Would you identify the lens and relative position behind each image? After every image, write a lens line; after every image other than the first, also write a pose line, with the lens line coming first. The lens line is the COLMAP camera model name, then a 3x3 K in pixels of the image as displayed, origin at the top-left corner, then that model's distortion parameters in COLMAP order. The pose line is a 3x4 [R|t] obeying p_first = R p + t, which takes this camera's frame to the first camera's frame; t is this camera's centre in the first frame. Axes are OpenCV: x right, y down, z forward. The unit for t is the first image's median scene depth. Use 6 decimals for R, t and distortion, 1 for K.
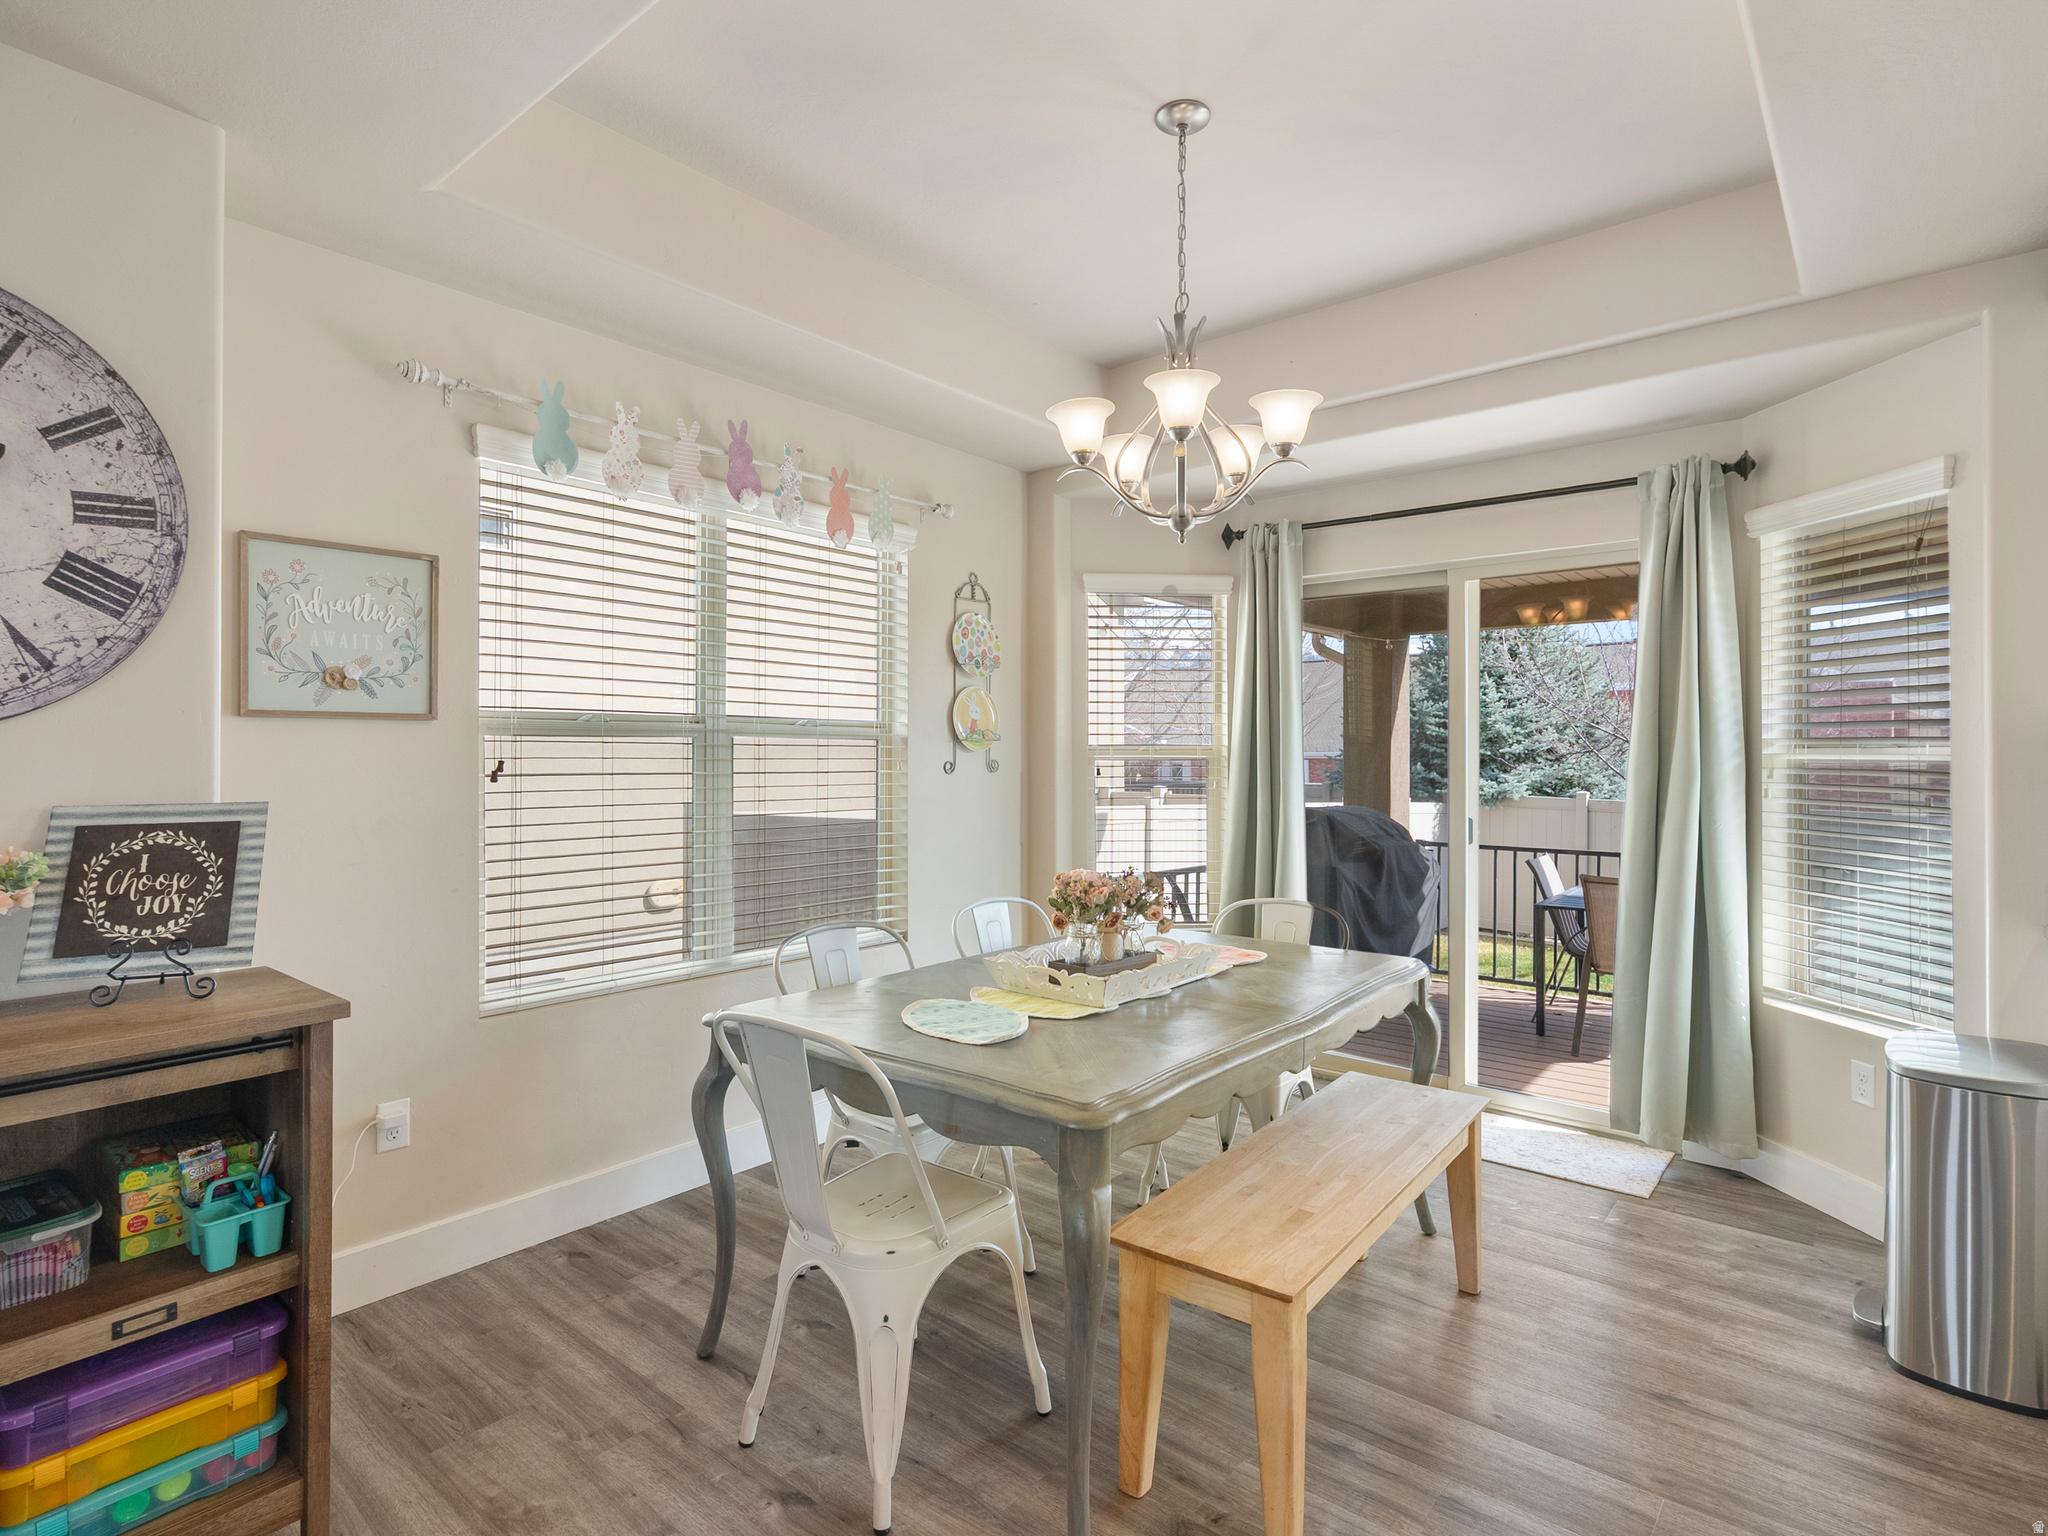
lens RADIAL K [[1058.8, 0, 1012.7], [0, 1058.8, 744.0], [0, 0, 1]] dist [0.002317, -0.002015]
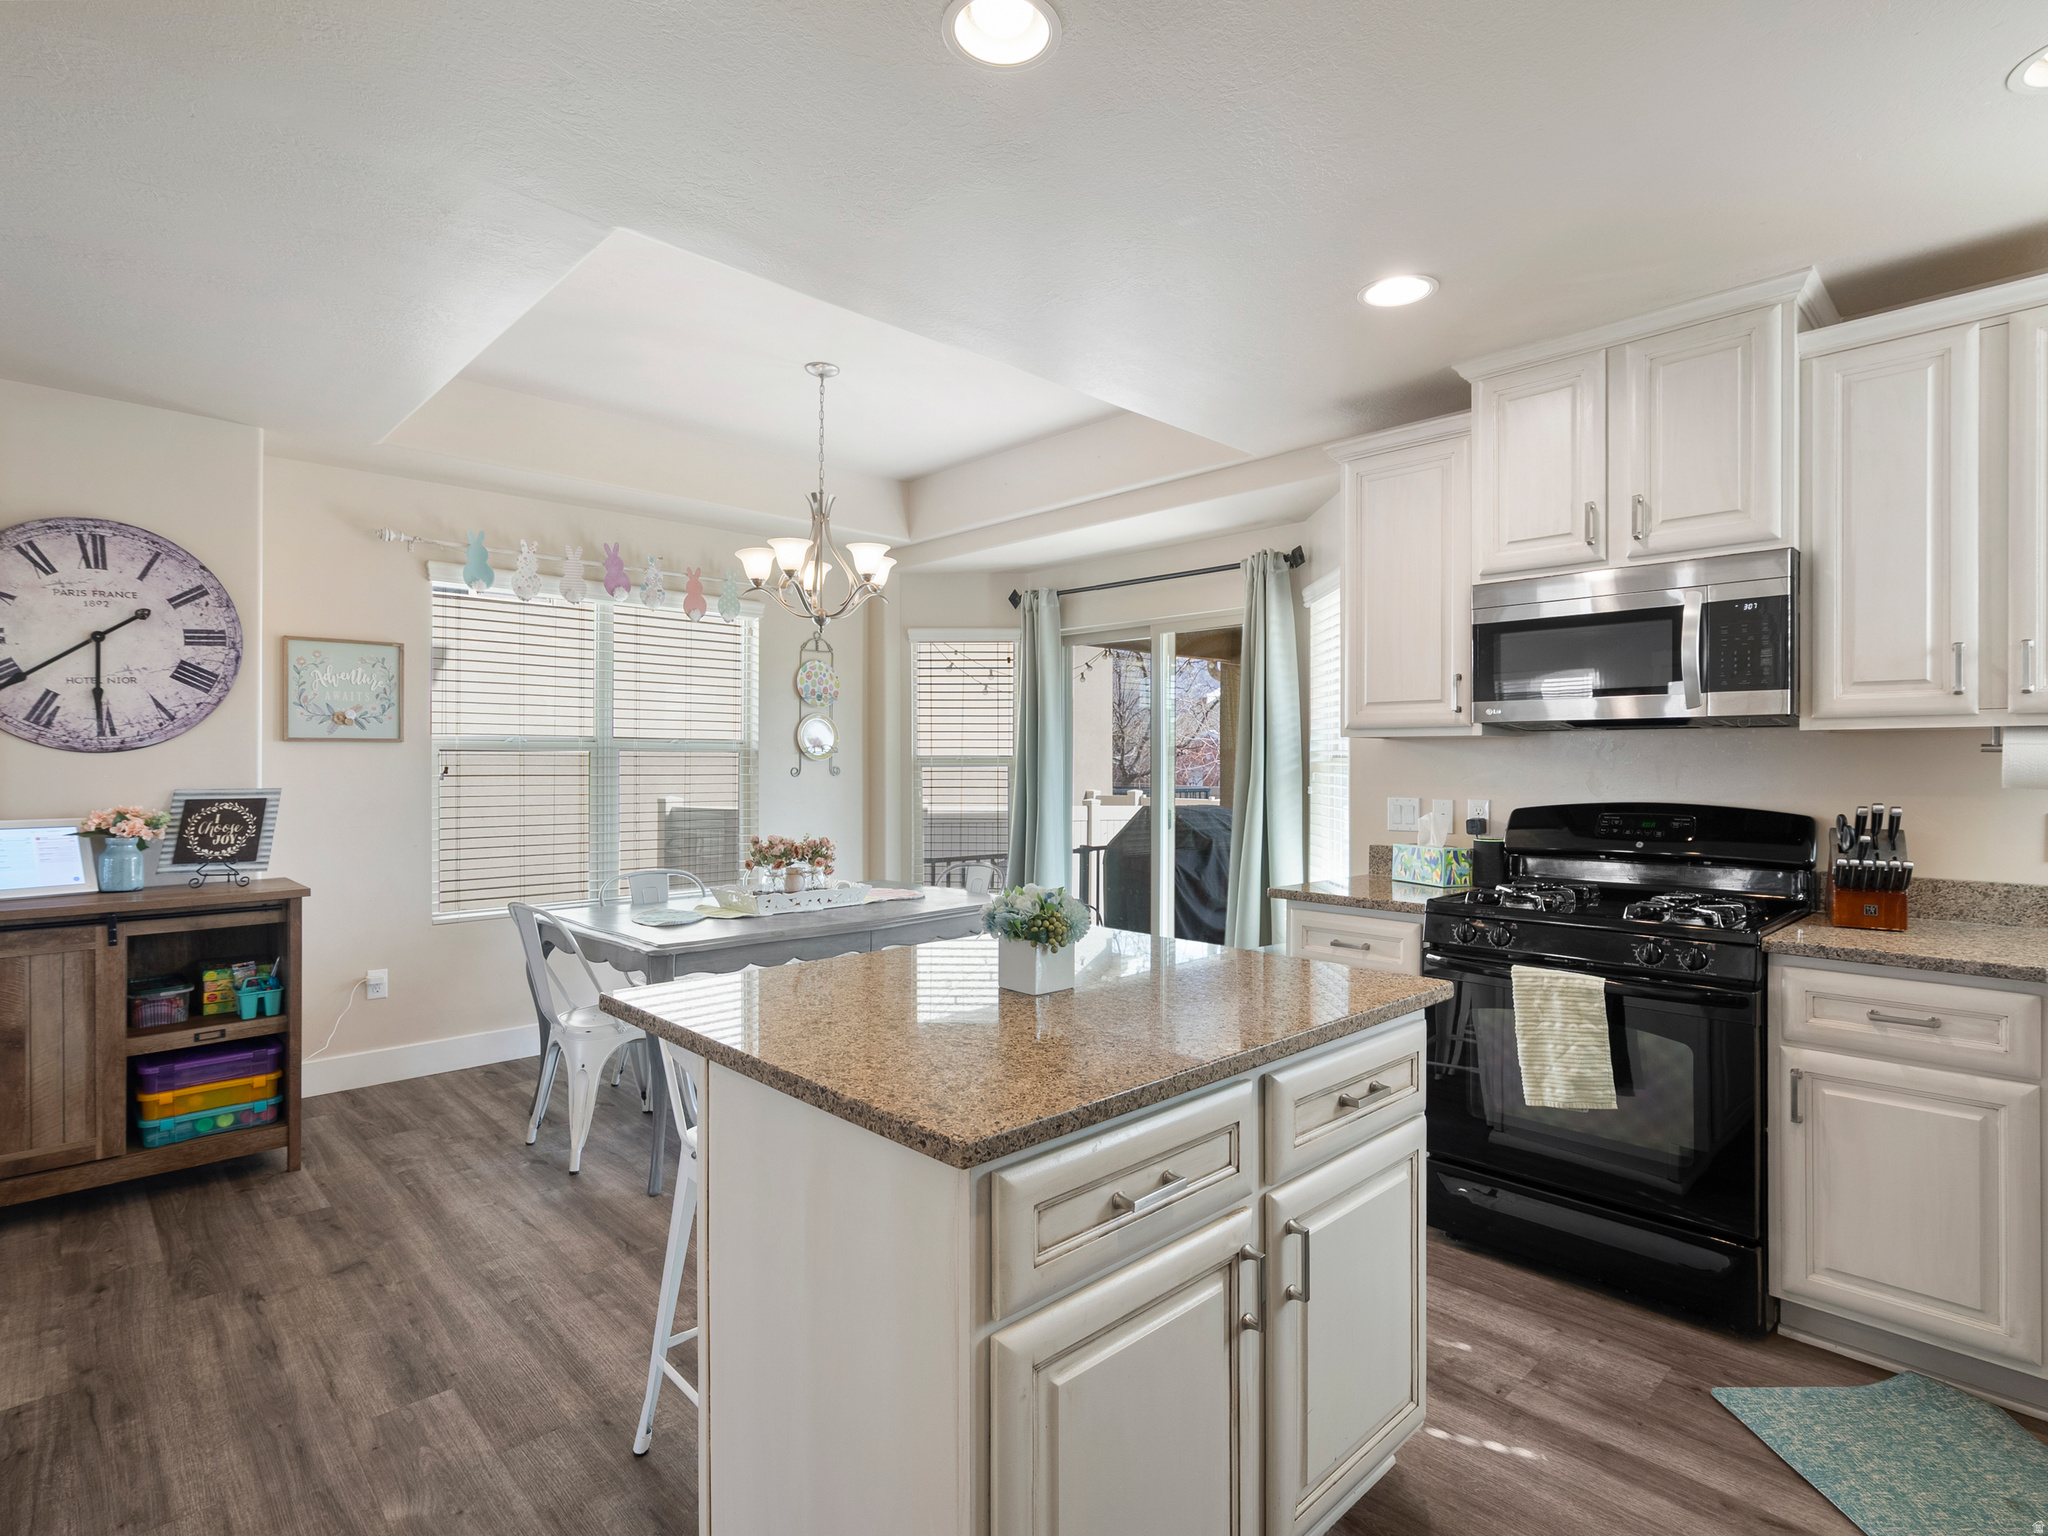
lens RADIAL K [[1040.1, 0, 1018.9], [0, 1040.1, 754.4], [0, 0, 1]] dist [-0.003387, 0.001120]
pose [[0.994498, -0.001688, -0.104742, 0.731210], [0.001920, 0.999996, 0.002122, -0.006645], [0.104738, -0.002311, 0.994497, -0.645165]]
